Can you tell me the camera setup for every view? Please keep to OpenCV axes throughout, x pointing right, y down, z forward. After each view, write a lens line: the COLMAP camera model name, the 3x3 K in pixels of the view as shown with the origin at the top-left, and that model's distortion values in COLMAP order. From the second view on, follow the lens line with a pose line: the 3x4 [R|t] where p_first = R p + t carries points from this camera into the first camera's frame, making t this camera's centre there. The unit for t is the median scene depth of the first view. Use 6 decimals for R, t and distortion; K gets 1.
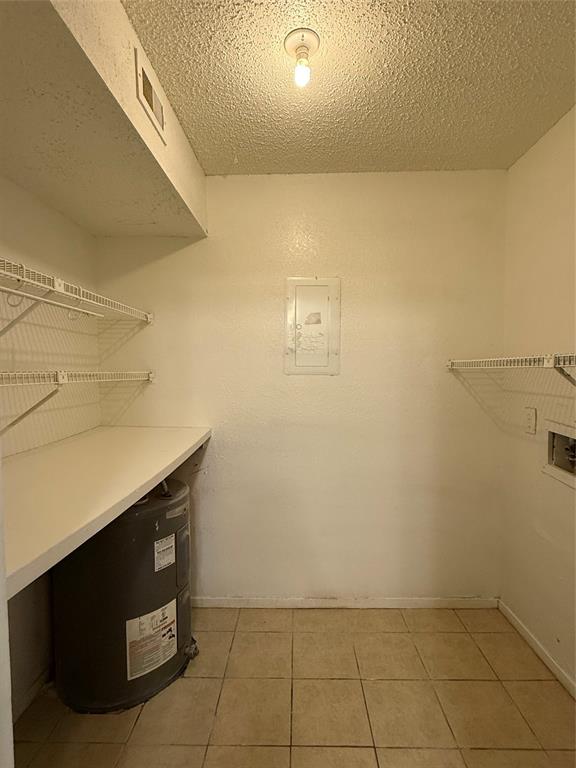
lens RADIAL K [[385.0, 0, 286.3], [0, 385.0, 382.6], [0, 0, 1]] dist [0.002937, 0.000932]
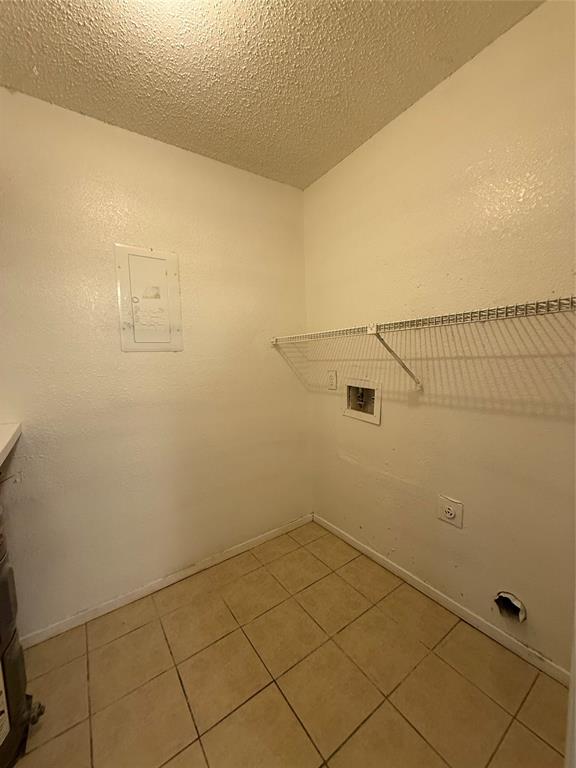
lens RADIAL K [[307.5, 0, 288.7], [0, 307.5, 382.4], [0, 0, 1]] dist [0.003571, -0.000193]
pose [[0.804365, -0.076797, 0.589152, -0.126315], [0.055835, 0.996993, 0.053729, 0.035241], [-0.591507, -0.010322, 0.806234, 0.183947]]
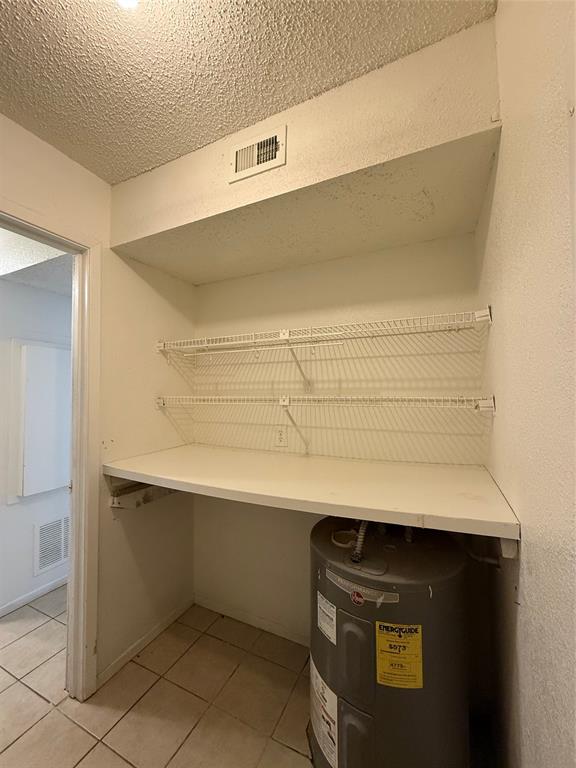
lens RADIAL K [[307.5, 0, 287.7], [0, 307.5, 392.3], [0, 0, 1]] dist [0.003571, -0.000193]
pose [[-0.411347, -0.011174, -0.911410, 0.286411], [-0.029868, 0.999553, 0.001226, -0.030593], [0.910989, 0.027726, -0.411497, 1.059168]]
